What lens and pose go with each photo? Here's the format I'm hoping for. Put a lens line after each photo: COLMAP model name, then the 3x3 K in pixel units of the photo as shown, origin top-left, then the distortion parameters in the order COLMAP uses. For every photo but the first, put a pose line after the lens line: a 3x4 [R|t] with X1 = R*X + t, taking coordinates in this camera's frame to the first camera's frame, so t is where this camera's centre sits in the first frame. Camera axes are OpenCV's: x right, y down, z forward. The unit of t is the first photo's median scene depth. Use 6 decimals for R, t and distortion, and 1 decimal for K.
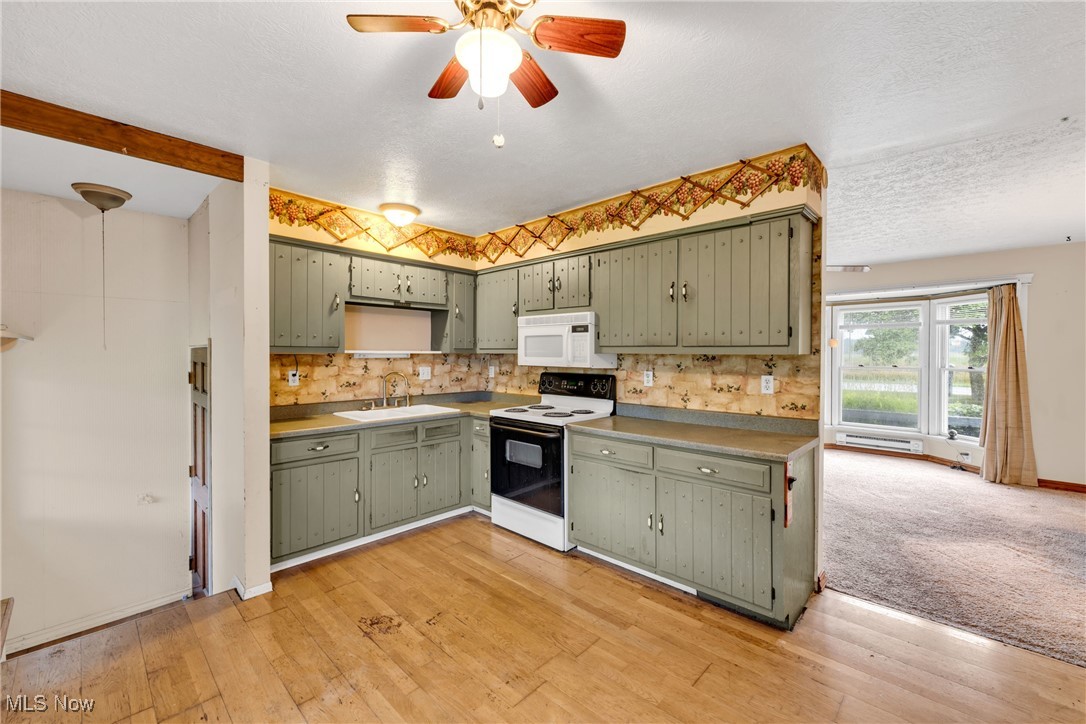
lens RADIAL K [[445.9, 0, 543.0], [0, 445.9, 362.0], [0, 0, 1]] dist [-0.000016, -0.000069]
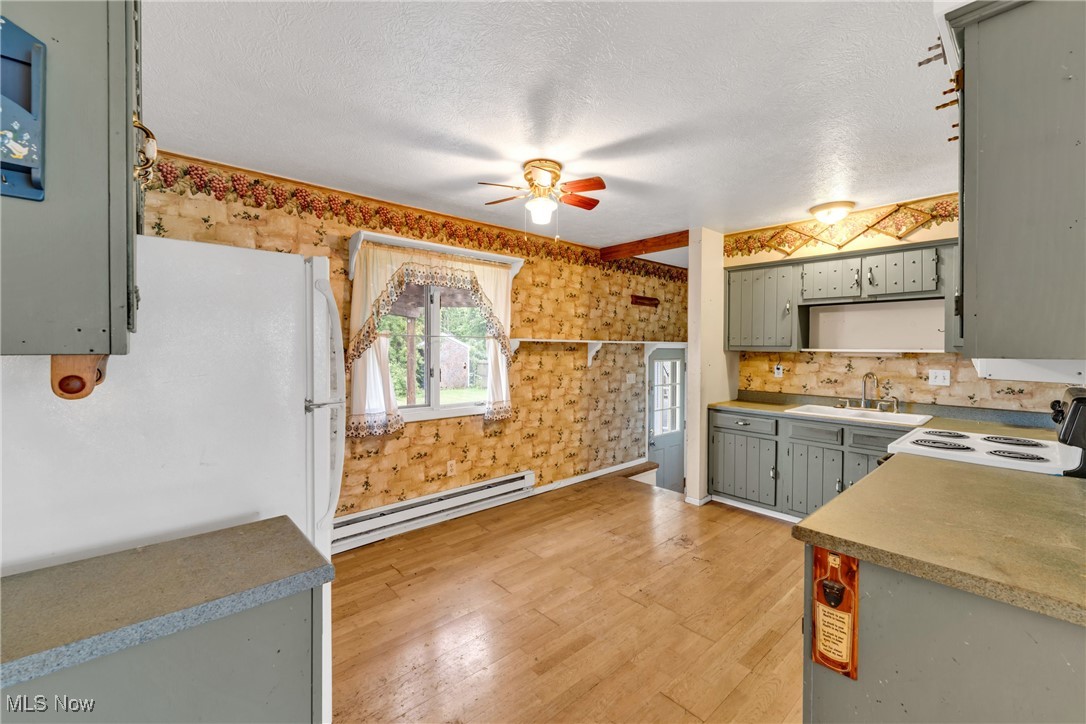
lens RADIAL K [[445.9, 0, 543.0], [0, 445.9, 362.0], [0, 0, 1]] dist [-0.000016, -0.000069]
pose [[-0.088080, 0.028391, -0.995709, 0.716659], [-0.024717, 0.999224, 0.030678, -0.011208], [0.995807, 0.027313, -0.087310, 0.443264]]
